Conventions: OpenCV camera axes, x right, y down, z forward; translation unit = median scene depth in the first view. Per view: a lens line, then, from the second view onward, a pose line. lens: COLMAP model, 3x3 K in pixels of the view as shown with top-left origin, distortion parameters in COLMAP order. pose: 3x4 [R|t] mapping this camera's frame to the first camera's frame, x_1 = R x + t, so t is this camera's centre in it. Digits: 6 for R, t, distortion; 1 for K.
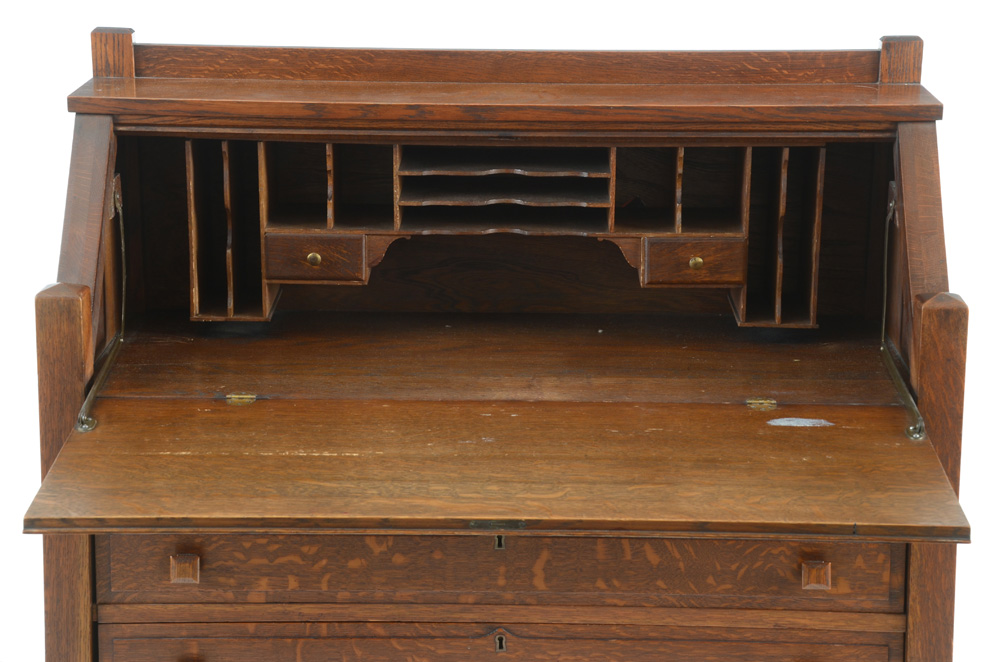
lens RADIAL K [[2173.1, 0, 475.3], [0, 2173.1, 321.5], [0, 0, 1]] dist [0.458939, 0.000000]
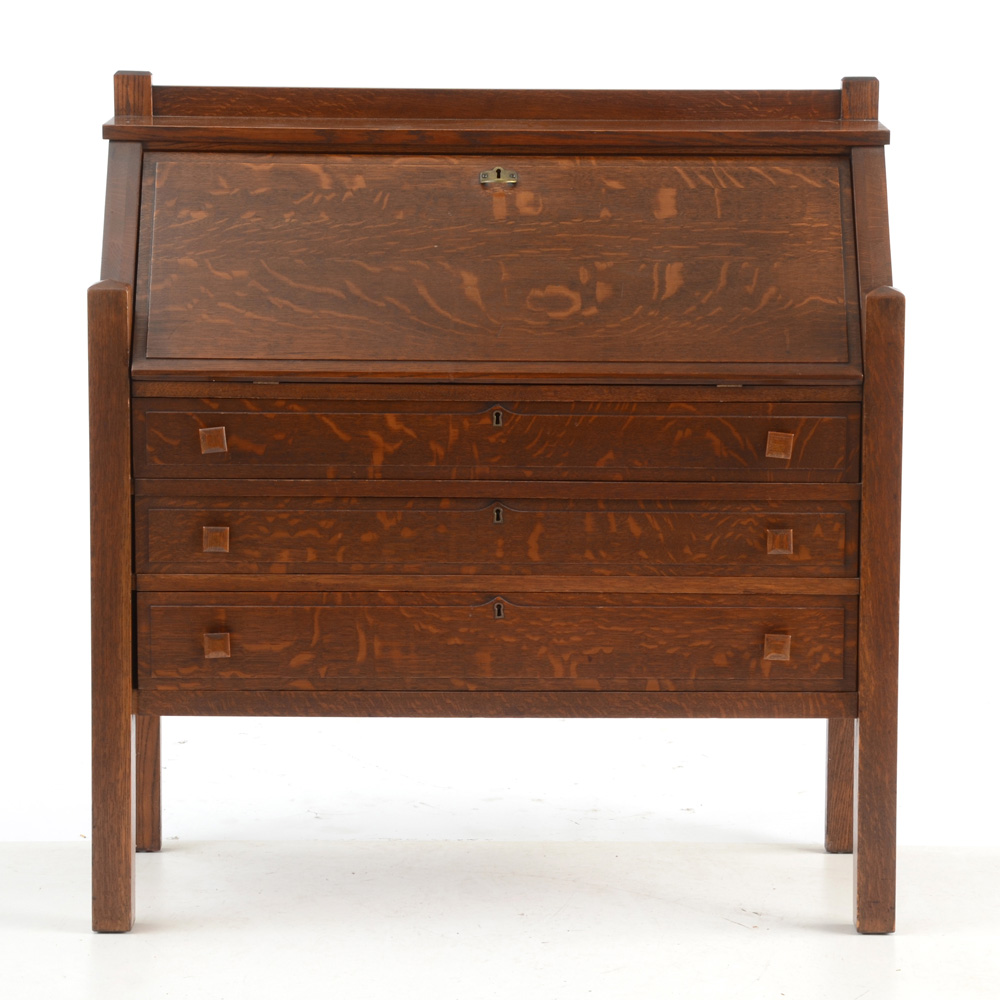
lens RADIAL K [[3716.0, 0, 493.5], [0, 3716.0, 477.9], [0, 0, 1]] dist [0.455138, 0.000000]
pose [[0.999640, -0.005322, 0.026295, -0.040143], [0.007494, 0.996505, -0.083199, 0.236149], [-0.025761, 0.083366, 0.996186, -0.872943]]
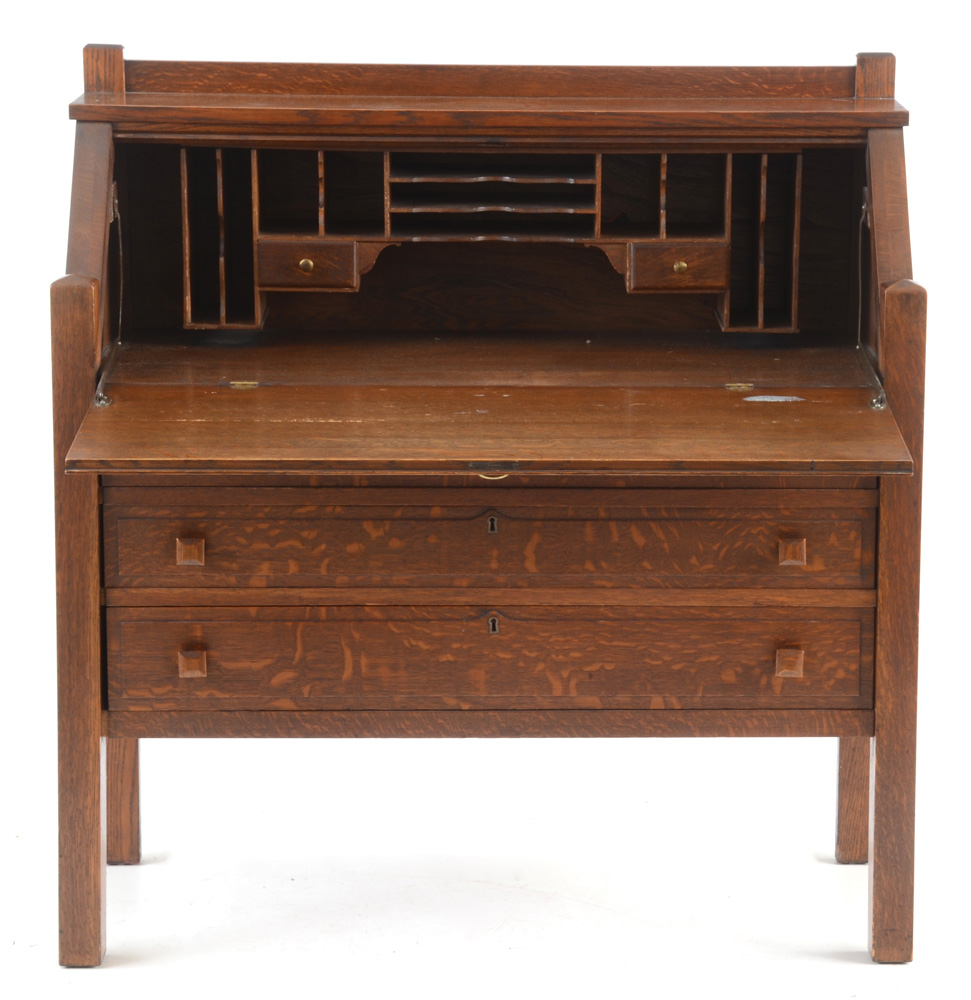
lens RADIAL K [[3316.7, 0, 543.4], [0, 3316.7, 463.4], [0, 0, 1]] dist [0.416149, 0.000000]
pose [[0.999260, -0.007274, 0.037766, -0.023793], [0.009255, 0.998575, -0.052549, 0.153158], [-0.037330, 0.052860, 0.997904, -0.574525]]
